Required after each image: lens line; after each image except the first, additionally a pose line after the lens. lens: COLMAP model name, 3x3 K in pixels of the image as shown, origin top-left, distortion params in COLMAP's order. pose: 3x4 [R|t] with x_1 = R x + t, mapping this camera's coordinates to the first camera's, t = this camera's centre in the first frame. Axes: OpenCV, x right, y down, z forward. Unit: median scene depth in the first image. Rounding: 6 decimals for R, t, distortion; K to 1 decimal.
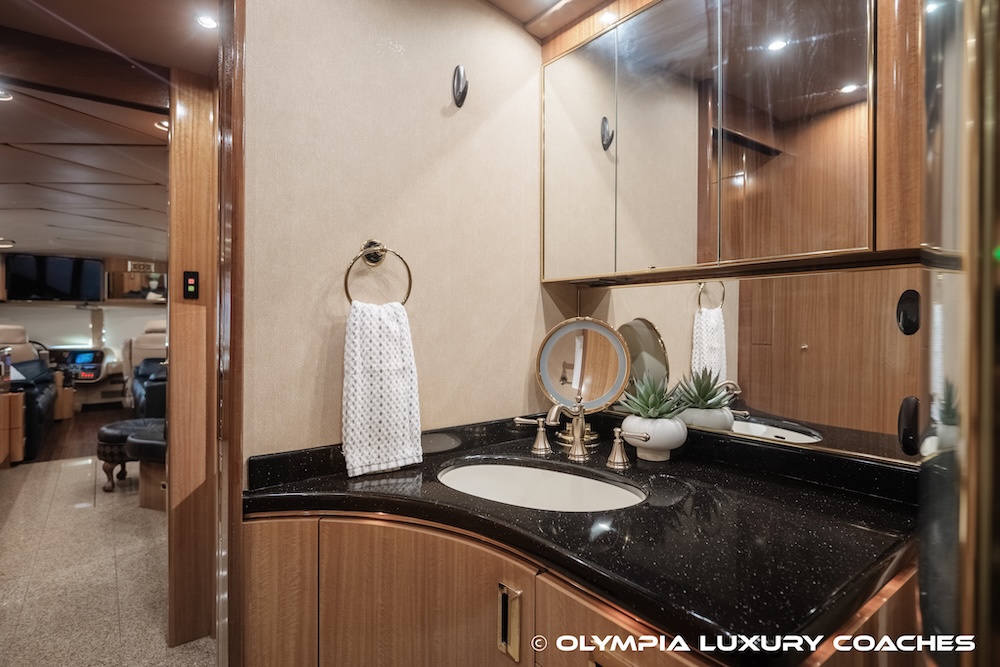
lens RADIAL K [[544.6, 0, 516.2], [0, 544.6, 319.3], [0, 0, 1]] dist [0.001398, -0.002315]
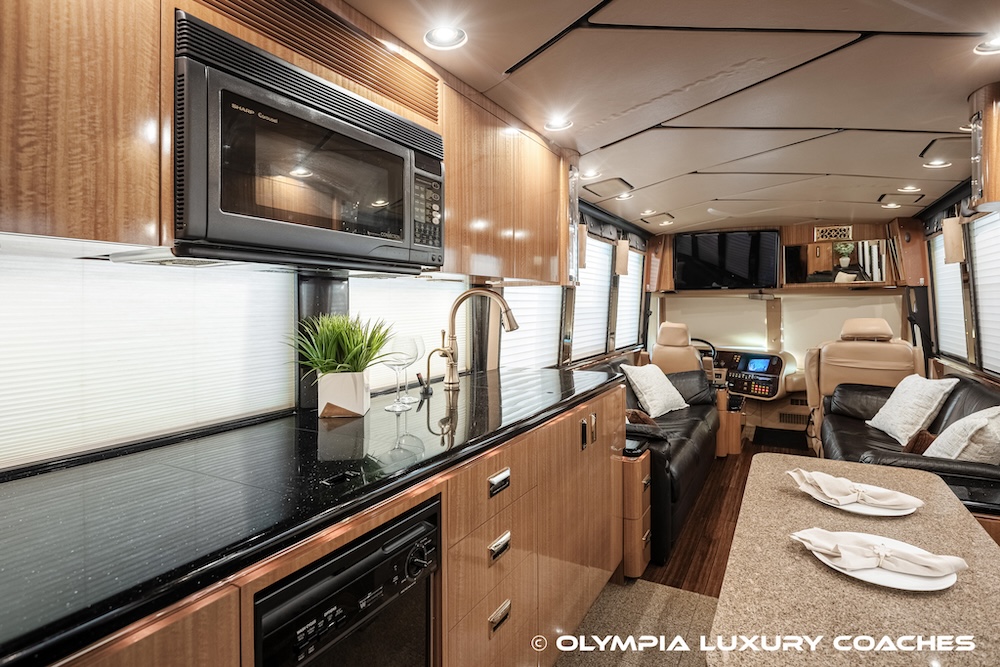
lens RADIAL K [[577.5, 0, 482.5], [0, 577.5, 316.0], [0, 0, 1]] dist [-0.001795, -0.003857]
pose [[0.419738, 0.010617, -0.907583, -1.063746], [0.011796, 0.999783, 0.017151, -0.058313], [0.907569, -0.017905, 0.419522, 1.475028]]
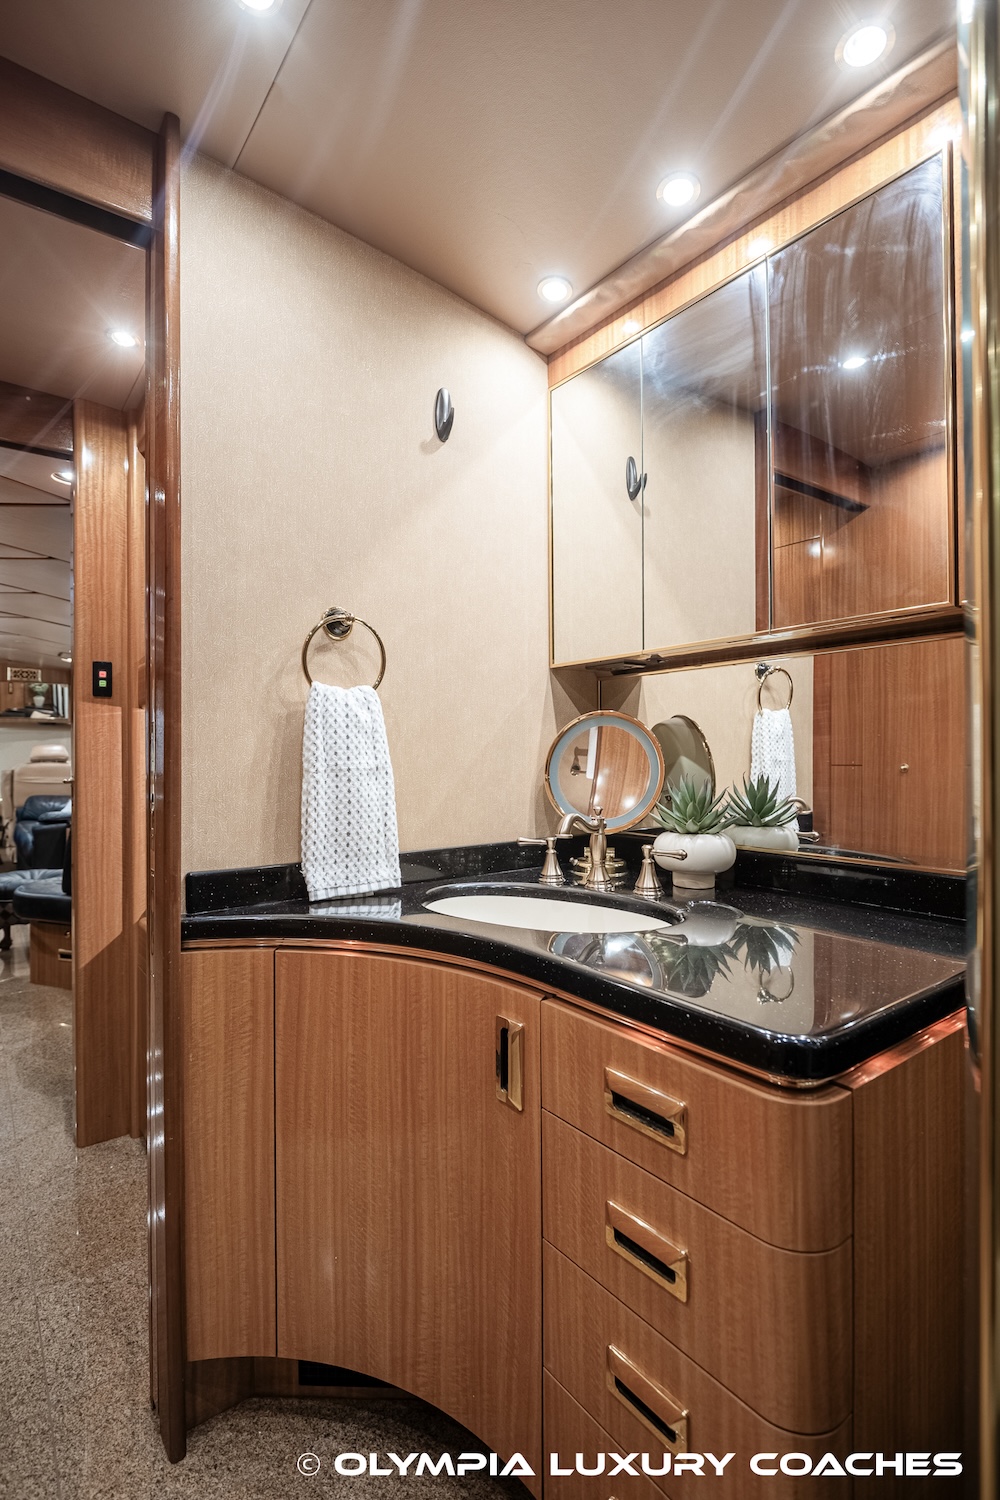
lens RADIAL K [[735.5, 0, 519.0], [0, 735.5, 748.2], [0, 0, 1]] dist [0.004529, -0.008306]
pose [[0.999935, -0.008916, -0.007084, 0.006498], [0.008932, 0.999958, 0.002244, 0.040042], [0.007063, -0.002307, 0.999972, -0.050896]]
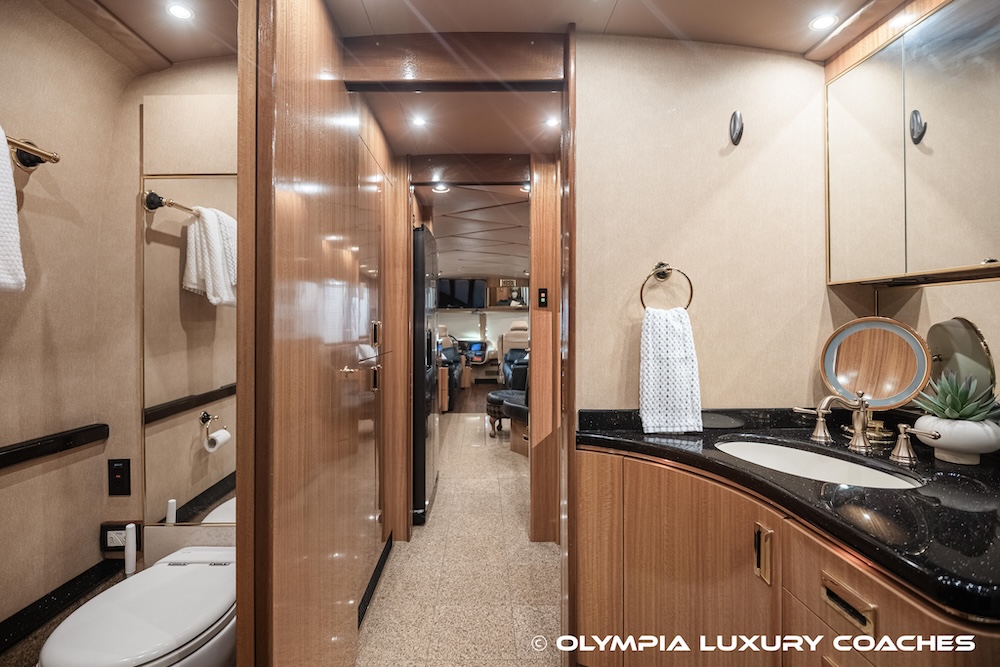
lens RADIAL K [[490.3, 0, 486.6], [0, 490.3, 324.9], [0, 0, 1]] dist [0.004529, -0.008306]
pose [[0.800834, 0.000316, -0.598886, 0.078460], [0.006208, 0.999942, 0.008829, -0.001755], [0.598854, -0.010789, 0.800785, -0.159993]]
